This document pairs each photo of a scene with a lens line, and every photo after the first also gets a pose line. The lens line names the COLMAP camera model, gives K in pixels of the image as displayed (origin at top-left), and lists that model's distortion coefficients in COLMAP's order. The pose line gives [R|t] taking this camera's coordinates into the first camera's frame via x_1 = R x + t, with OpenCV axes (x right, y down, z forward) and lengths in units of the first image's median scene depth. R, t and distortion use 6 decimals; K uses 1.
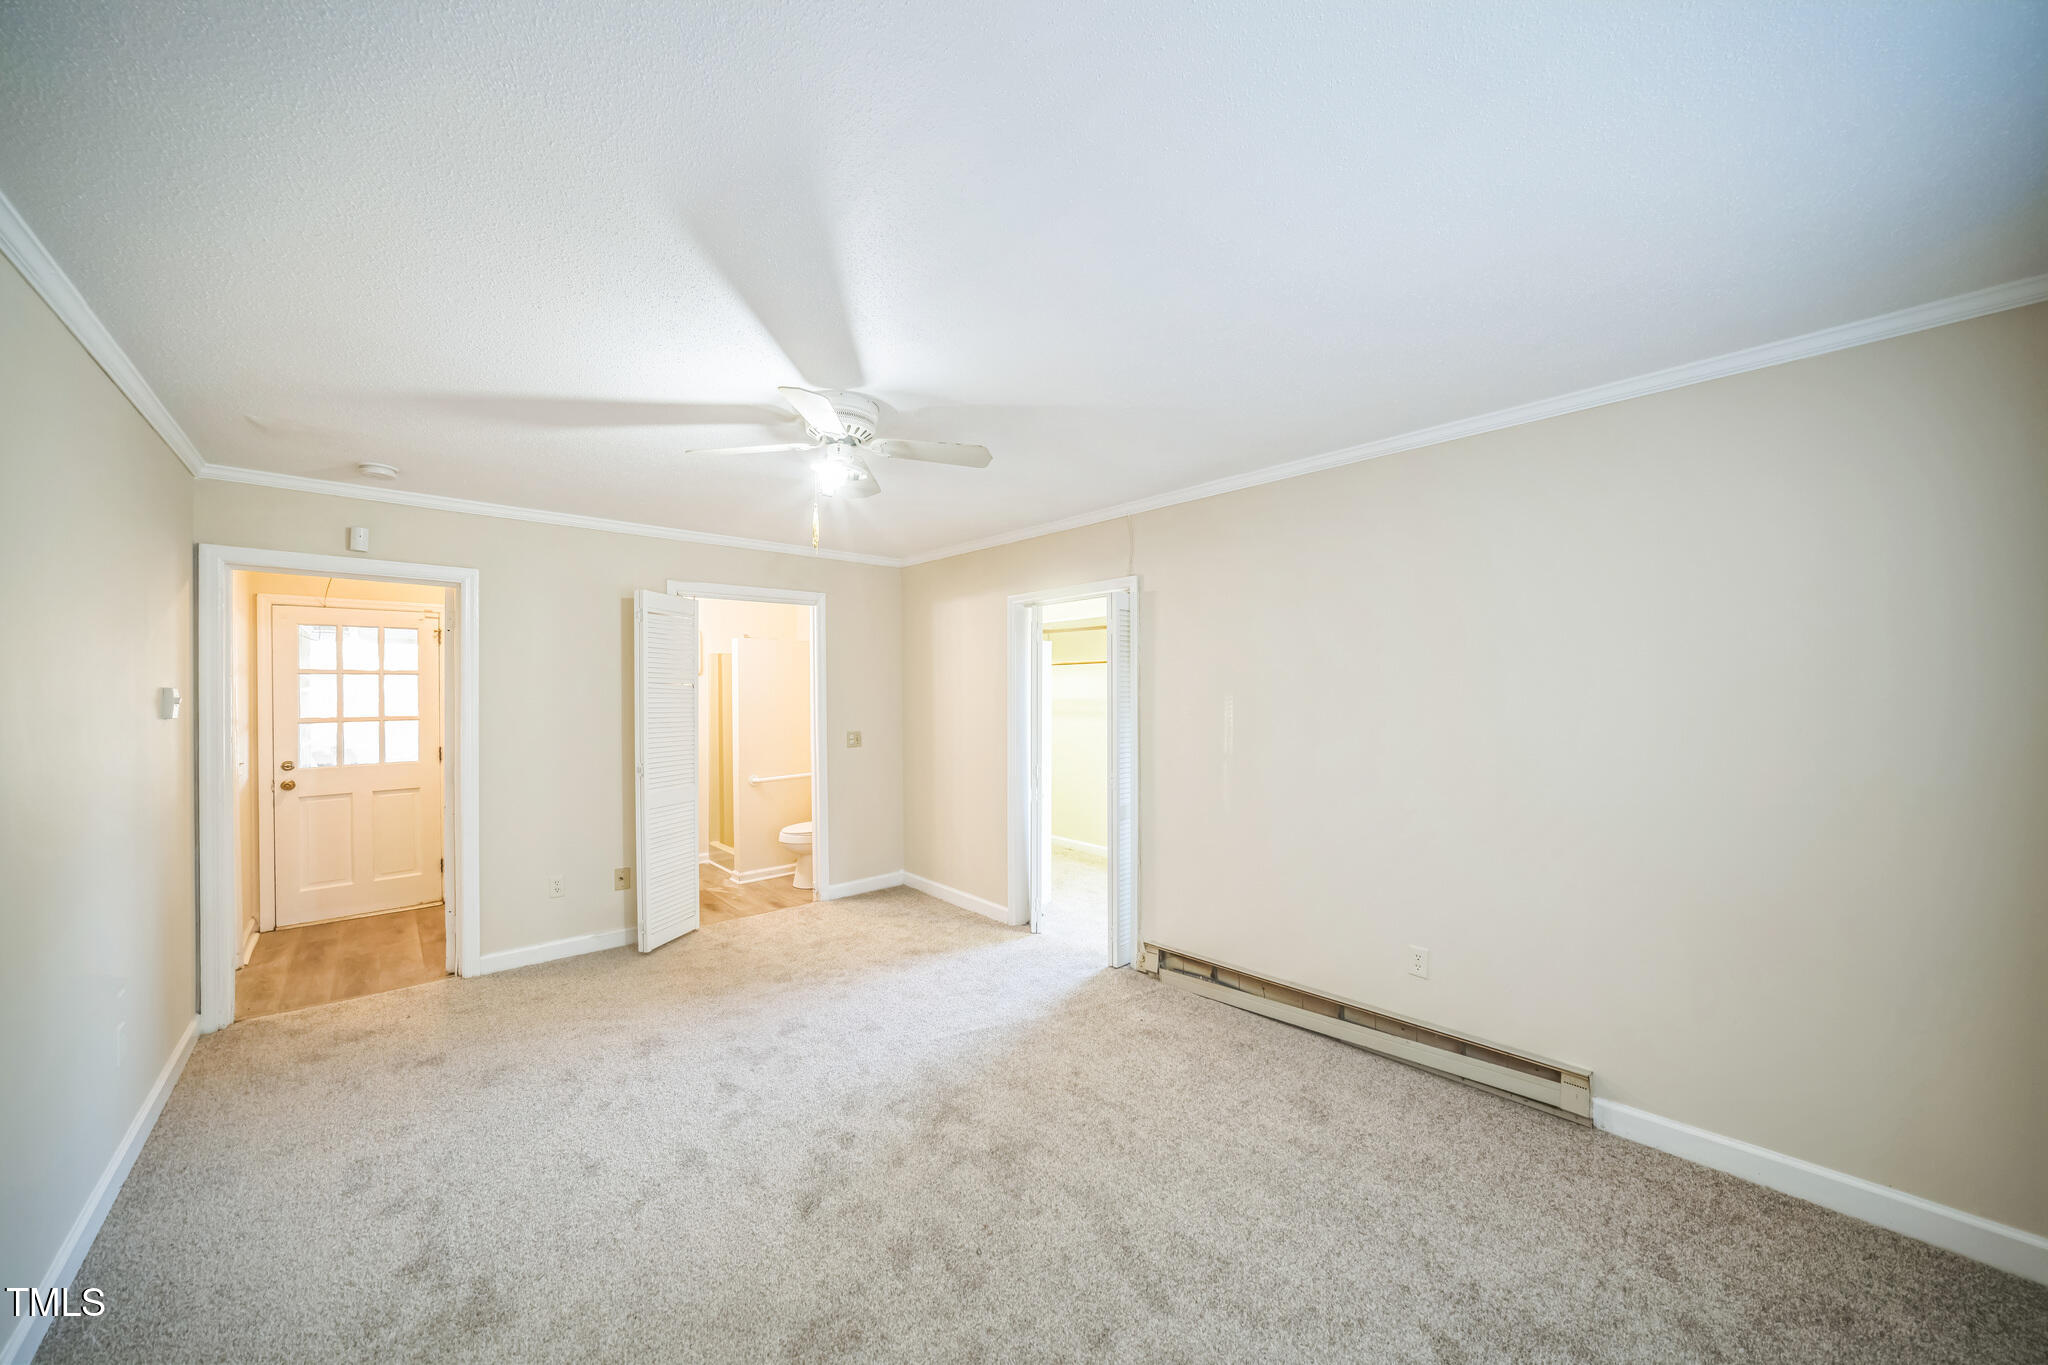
lens RADIAL K [[742.5, 0, 1027.5], [0, 742.5, 692.3], [0, 0, 1]] dist [-0.001945, 0.000081]
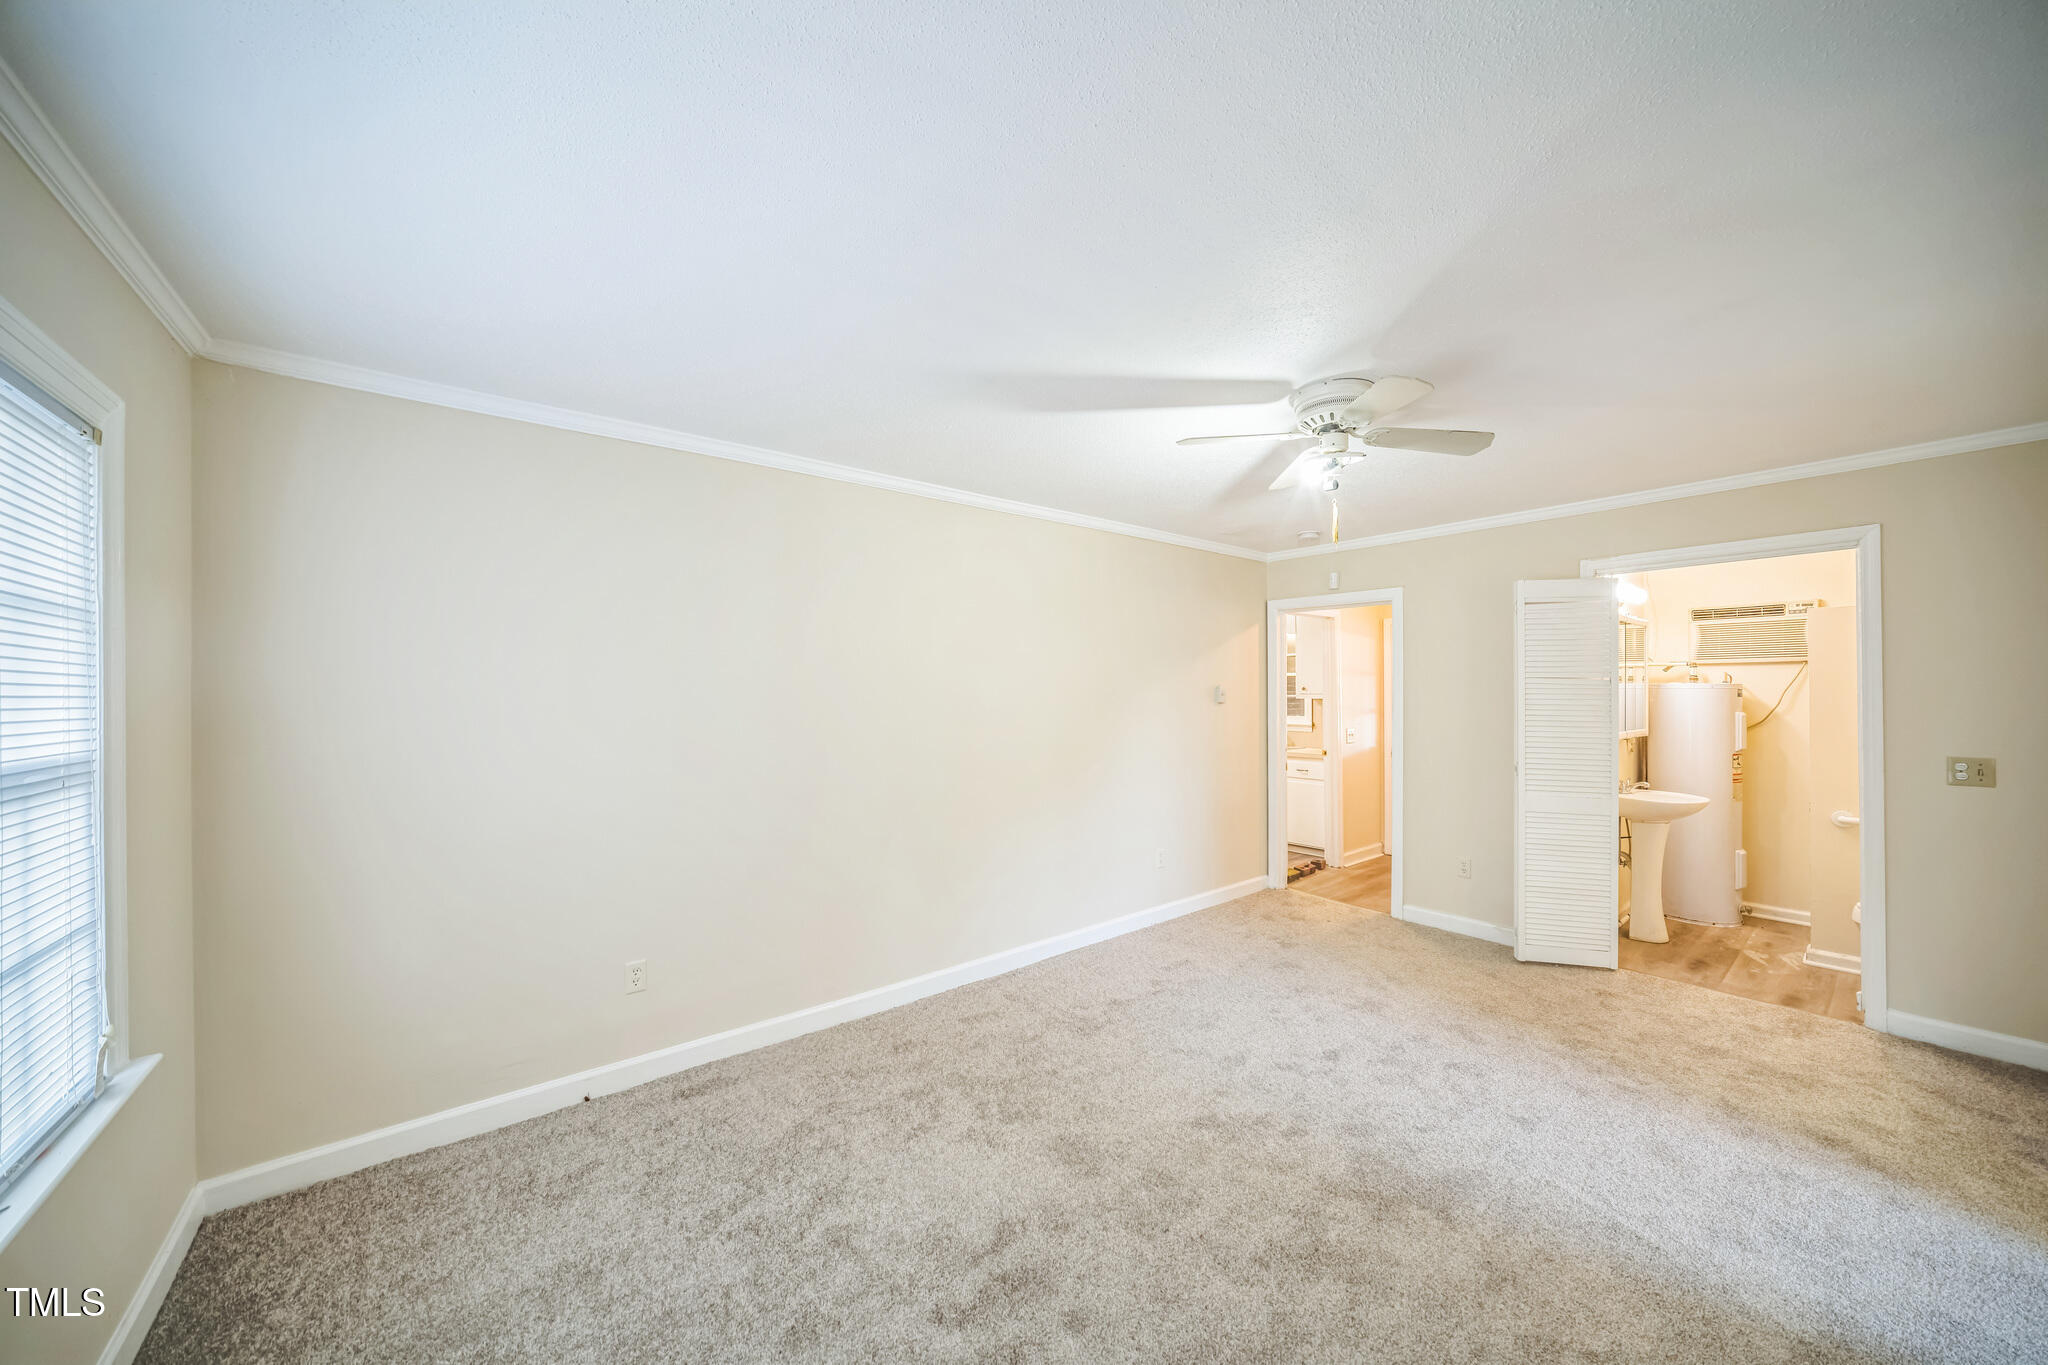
lens RADIAL K [[742.5, 0, 1027.5], [0, 742.5, 692.3], [0, 0, 1]] dist [-0.001945, 0.000081]
pose [[-0.081421, 0.006623, -0.996658, 0.504214], [0.001552, 0.999978, 0.006518, -0.001832], [0.996679, -0.001016, -0.081430, 0.461864]]
